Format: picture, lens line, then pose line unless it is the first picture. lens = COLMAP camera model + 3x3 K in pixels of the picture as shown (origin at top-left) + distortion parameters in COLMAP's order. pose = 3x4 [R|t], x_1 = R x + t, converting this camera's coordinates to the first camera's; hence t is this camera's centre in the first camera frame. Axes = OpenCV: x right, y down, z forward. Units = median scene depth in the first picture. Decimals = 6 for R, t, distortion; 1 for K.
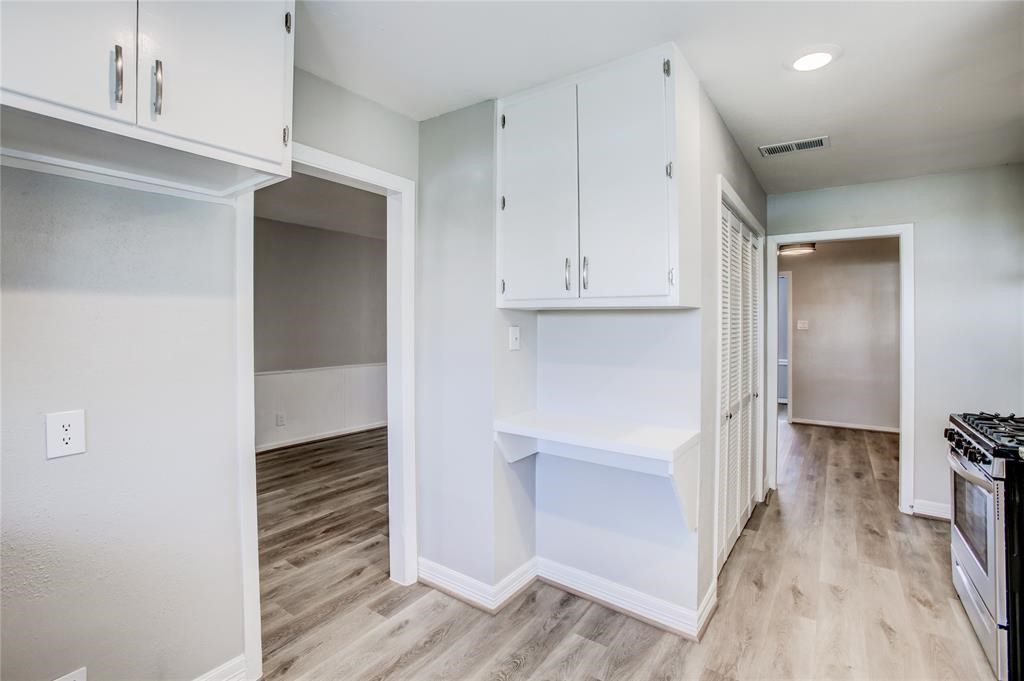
lens RADIAL K [[493.9, 0, 509.4], [0, 493.9, 316.6], [0, 0, 1]] dist [-0.001480, 0.016784]
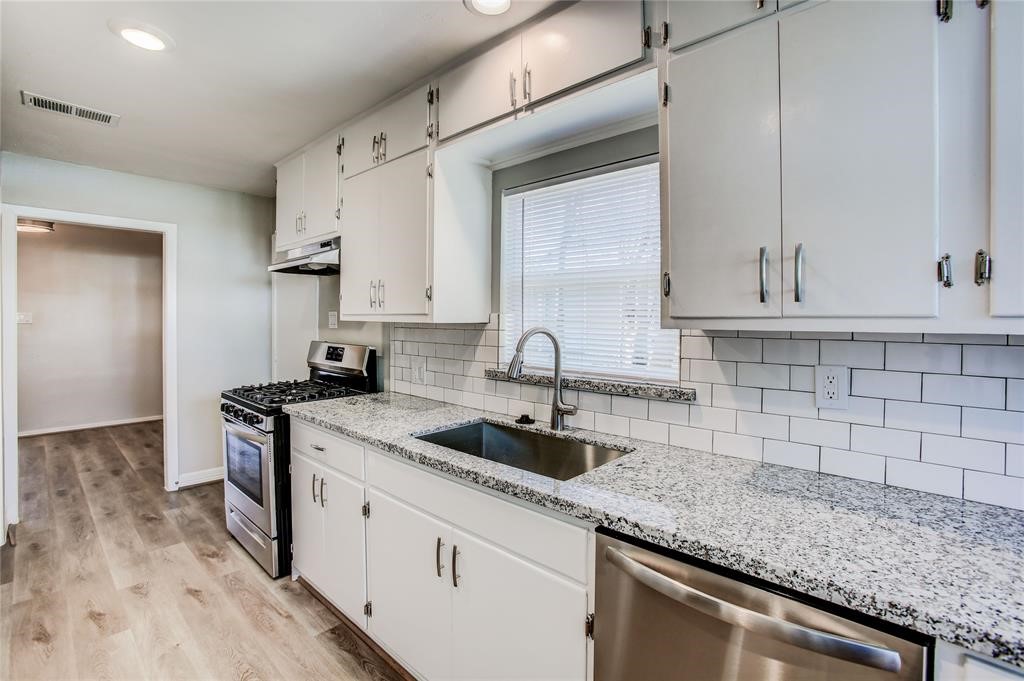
lens RADIAL K [[493.9, 0, 509.4], [0, 493.9, 316.6], [0, 0, 1]] dist [-0.001480, 0.016784]
pose [[0.191634, 0.001352, 0.981465, -0.133012], [-0.015204, 0.999883, 0.001591, 0.002515], [-0.981349, -0.015227, 0.191632, 0.083915]]
